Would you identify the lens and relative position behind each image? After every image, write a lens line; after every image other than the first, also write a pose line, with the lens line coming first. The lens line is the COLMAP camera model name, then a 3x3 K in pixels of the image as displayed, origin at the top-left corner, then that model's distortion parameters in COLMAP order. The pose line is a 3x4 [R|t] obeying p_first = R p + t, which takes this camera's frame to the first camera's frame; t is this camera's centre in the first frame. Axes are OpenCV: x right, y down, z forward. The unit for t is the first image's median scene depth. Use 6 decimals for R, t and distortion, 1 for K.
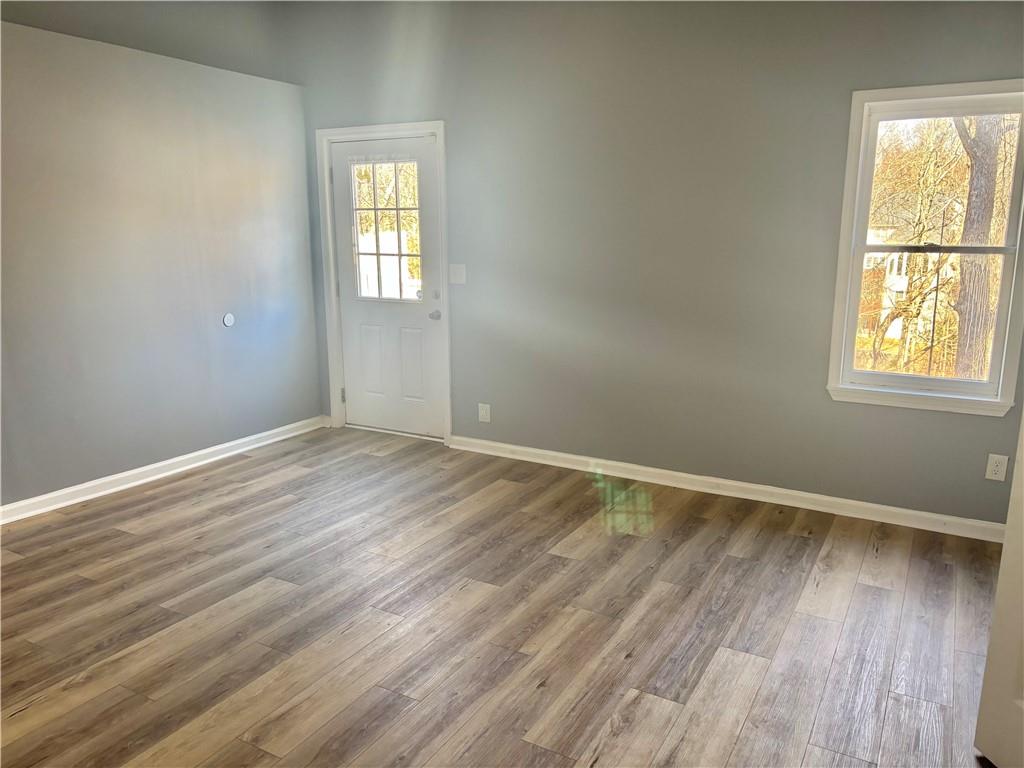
lens RADIAL K [[775.8, 0, 512.5], [0, 775.8, 384.0], [0, 0, 1]] dist [0.010158, 0.000818]
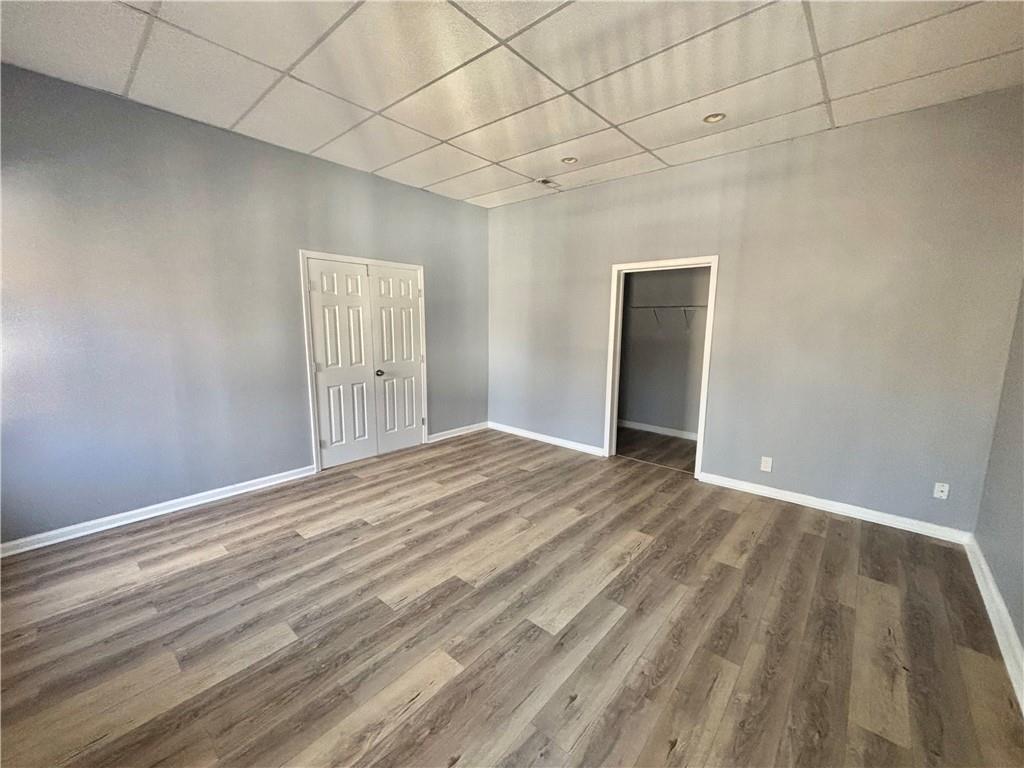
lens RADIAL K [[412.8, 0, 511.9], [0, 412.8, 384.4], [0, 0, 1]] dist [0.000259, 0.000039]
pose [[-0.979090, -0.045833, 0.198197, -0.365346], [0.026276, 0.937634, 0.346631, -0.316388], [-0.201724, 0.344591, -0.916823, 1.486874]]
